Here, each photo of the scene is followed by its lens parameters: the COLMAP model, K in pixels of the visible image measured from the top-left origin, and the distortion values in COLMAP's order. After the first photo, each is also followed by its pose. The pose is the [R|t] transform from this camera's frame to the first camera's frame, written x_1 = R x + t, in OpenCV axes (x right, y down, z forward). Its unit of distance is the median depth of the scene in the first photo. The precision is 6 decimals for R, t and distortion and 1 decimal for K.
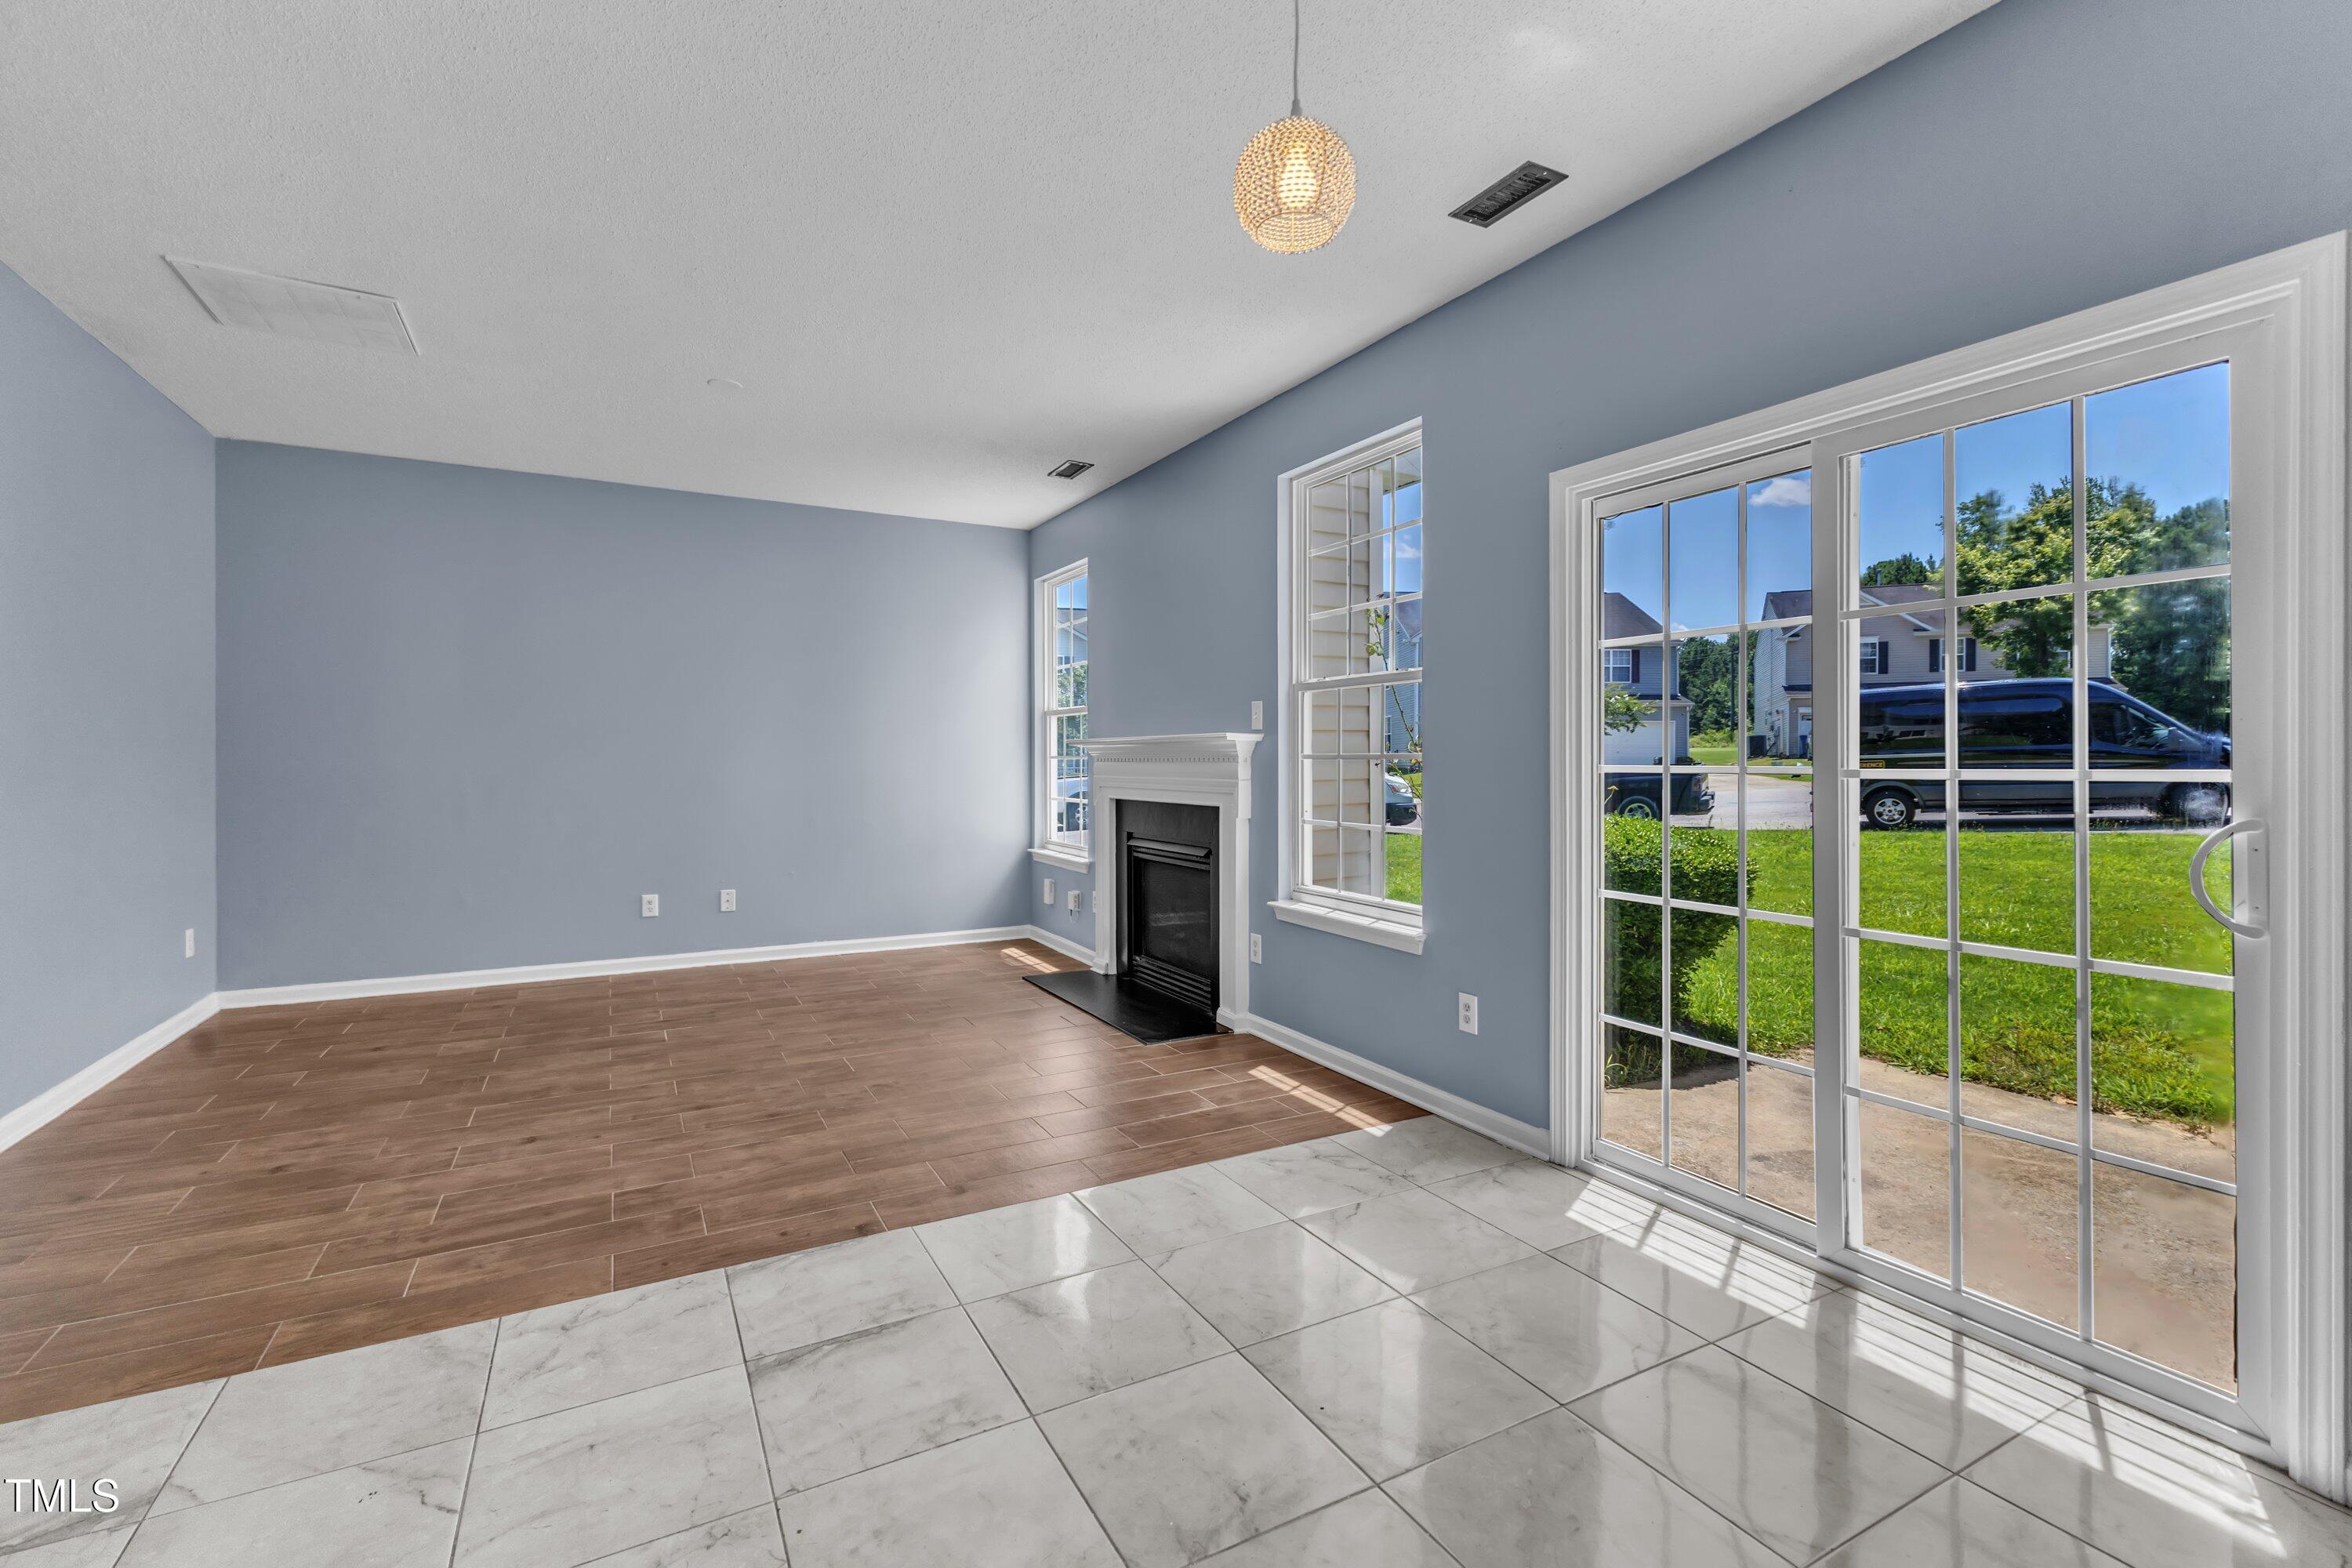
lens RADIAL K [[1040.3, 0, 1177.3], [0, 1040.3, 759.3], [0, 0, 1]] dist [0.013137, 0.000408]
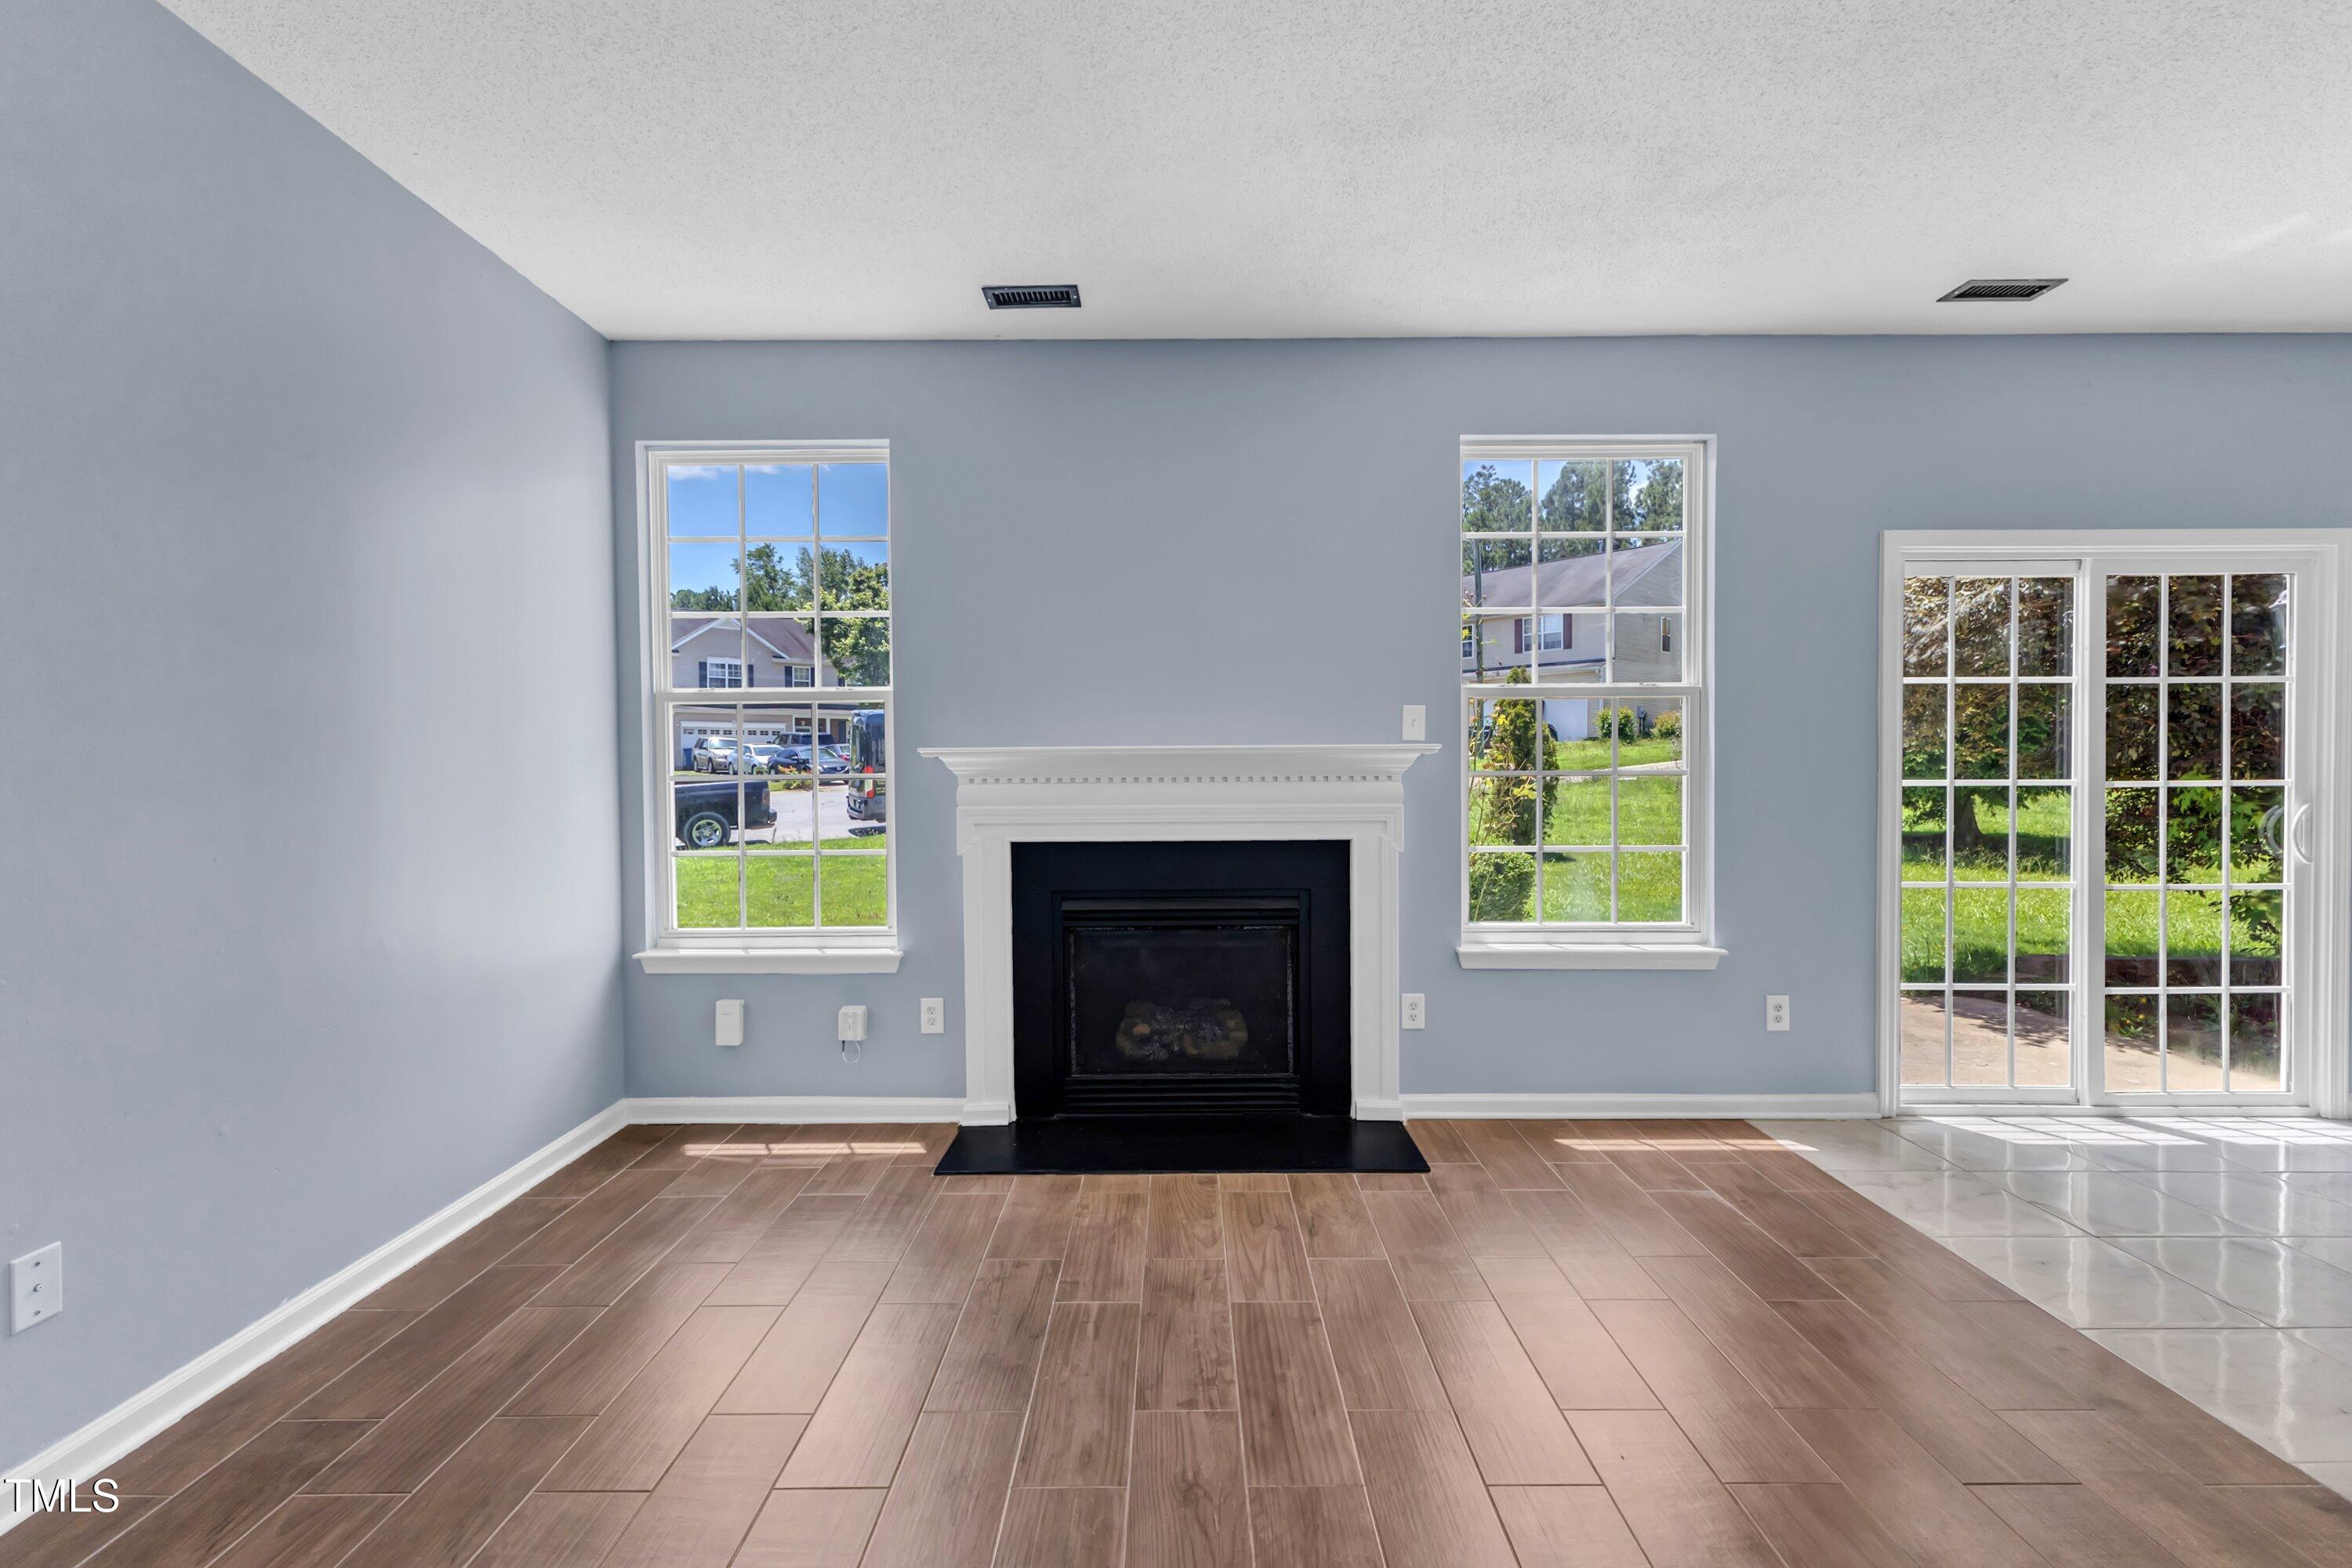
lens RADIAL K [[1032.4, 0, 1174.0], [0, 1032.4, 773.6], [0, 0, 1]] dist [0.016188, 0.000013]
pose [[0.474559, -0.007124, 0.880195, -0.780778], [0.004829, 0.999973, 0.005490, -0.009191], [-0.880211, 0.001645, 0.474580, 0.849094]]
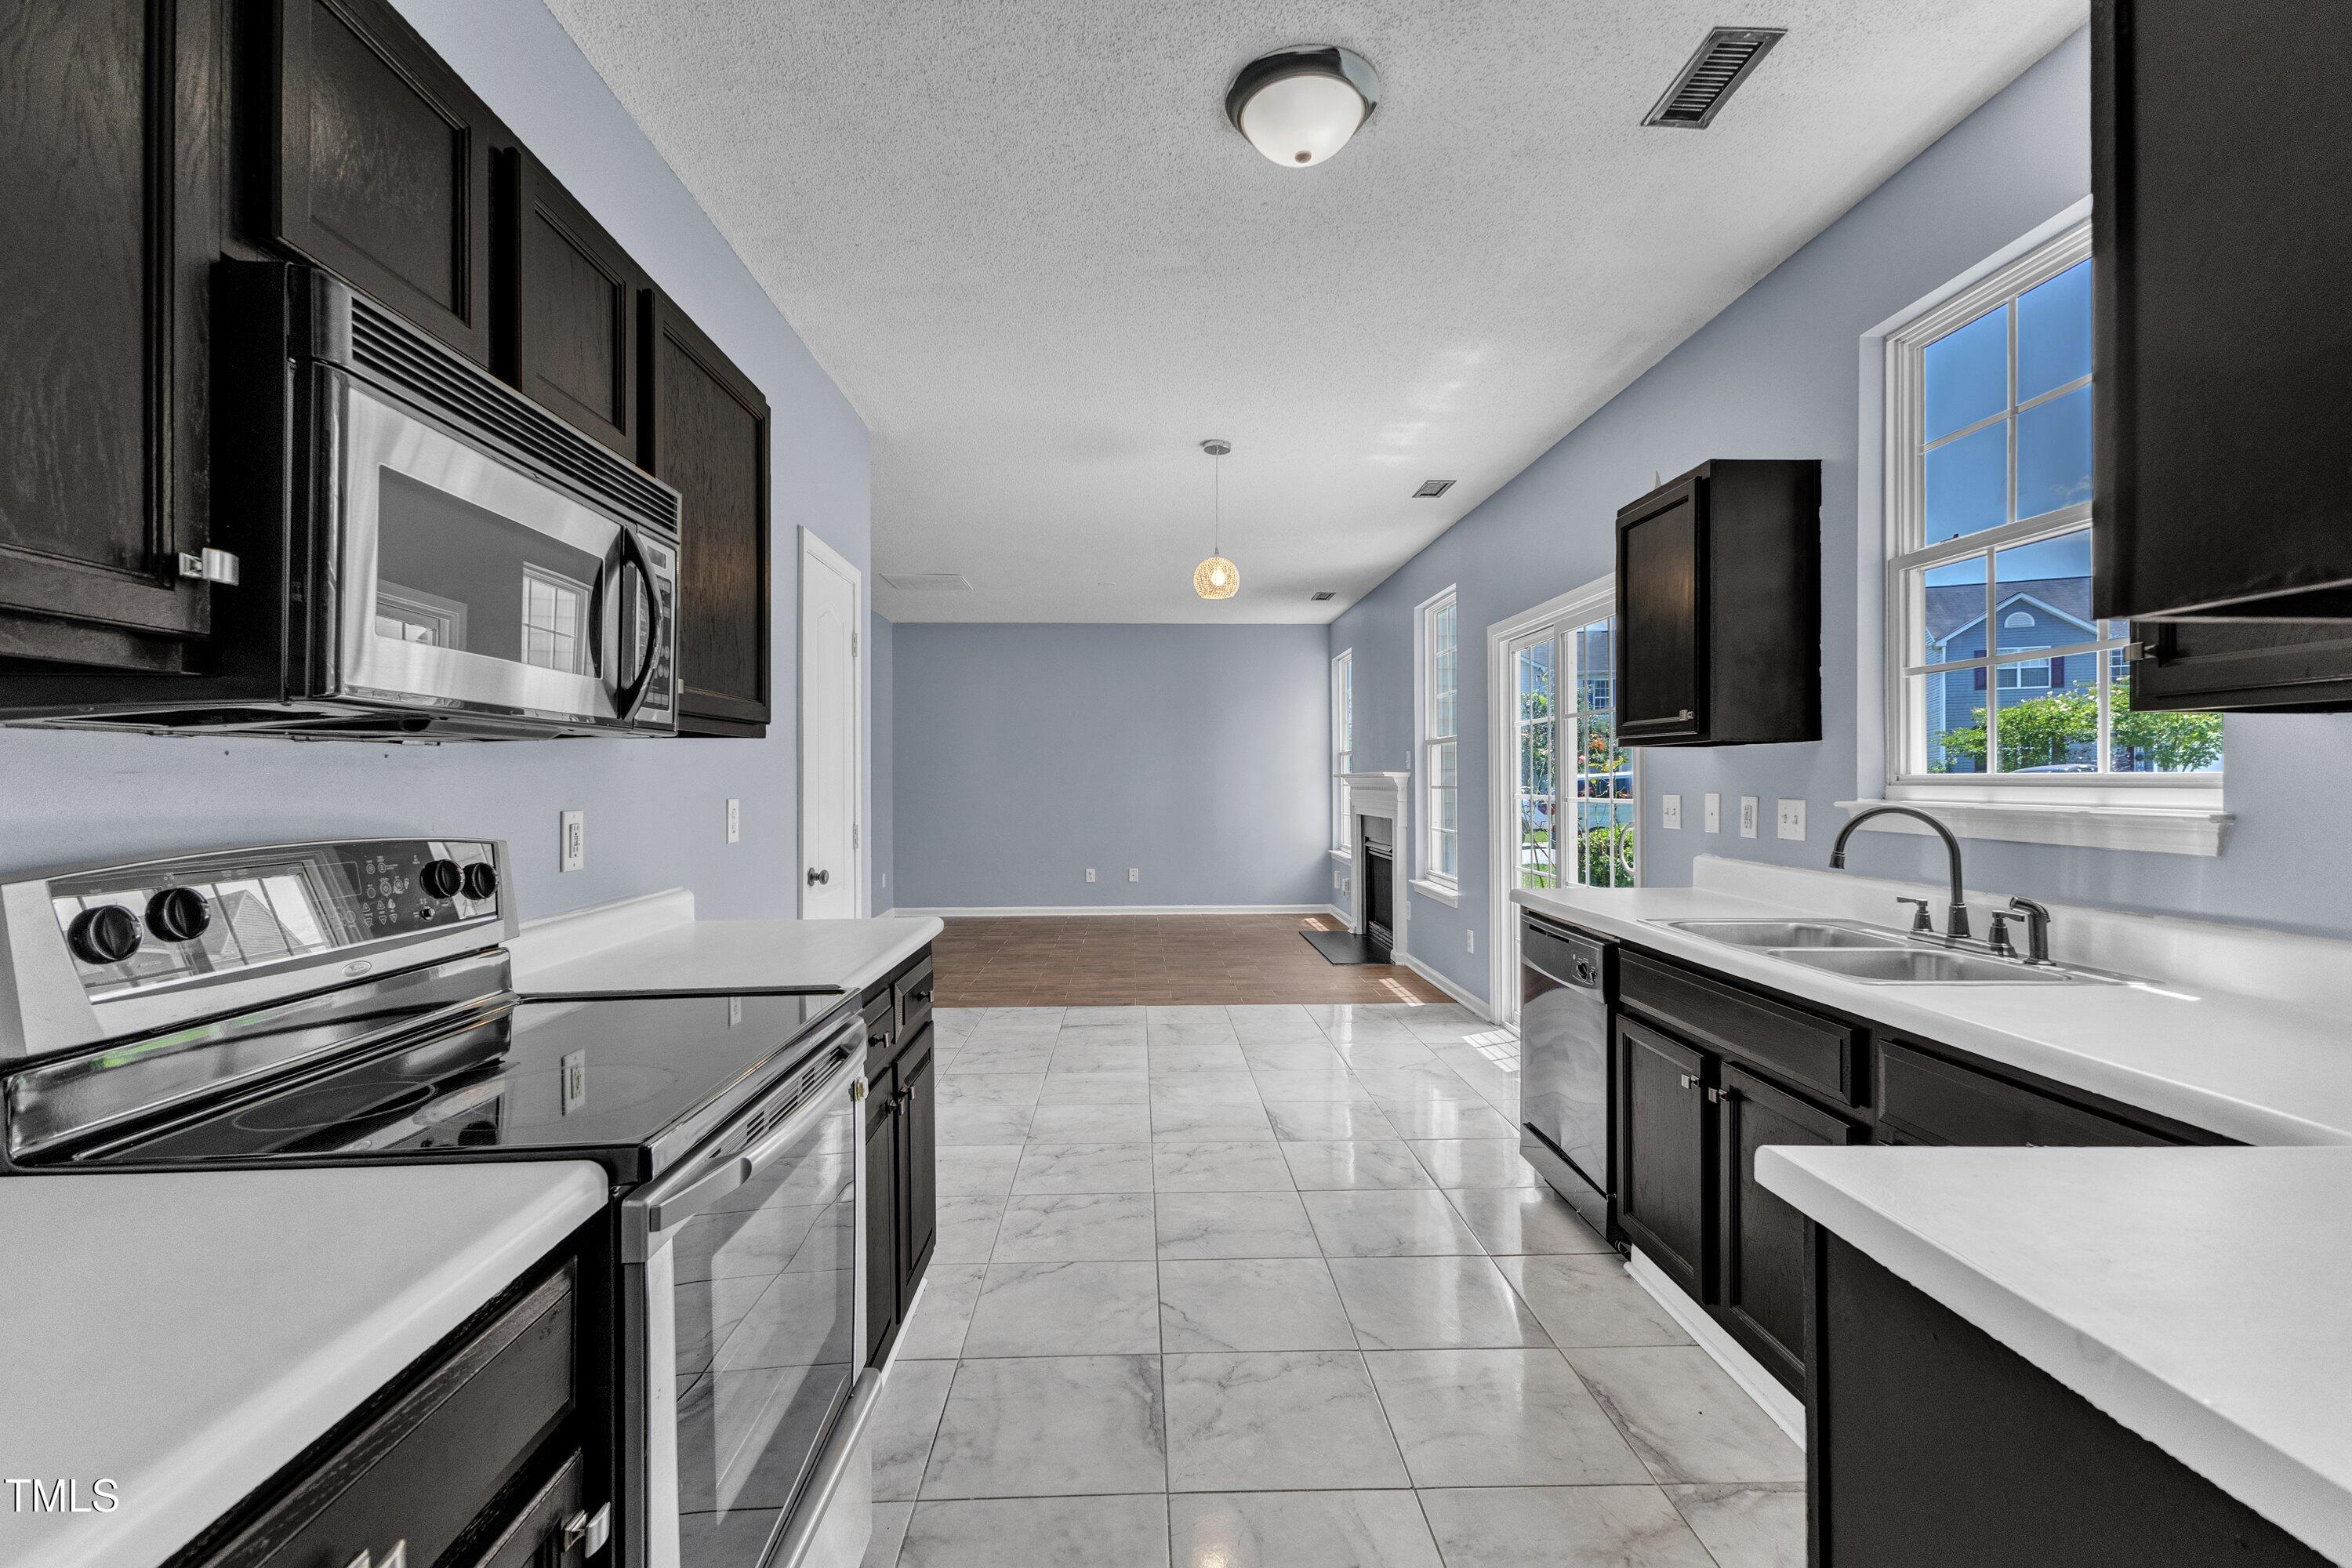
lens RADIAL K [[1035.2, 0, 1172.8], [0, 1035.2, 779.3], [0, 0, 1]] dist [0.010270, -0.000113]
pose [[0.894728, -0.003007, -0.446601, 0.491016], [0.002121, 0.999995, -0.002484, -0.012091], [0.446606, 0.001275, 0.894730, -0.586522]]
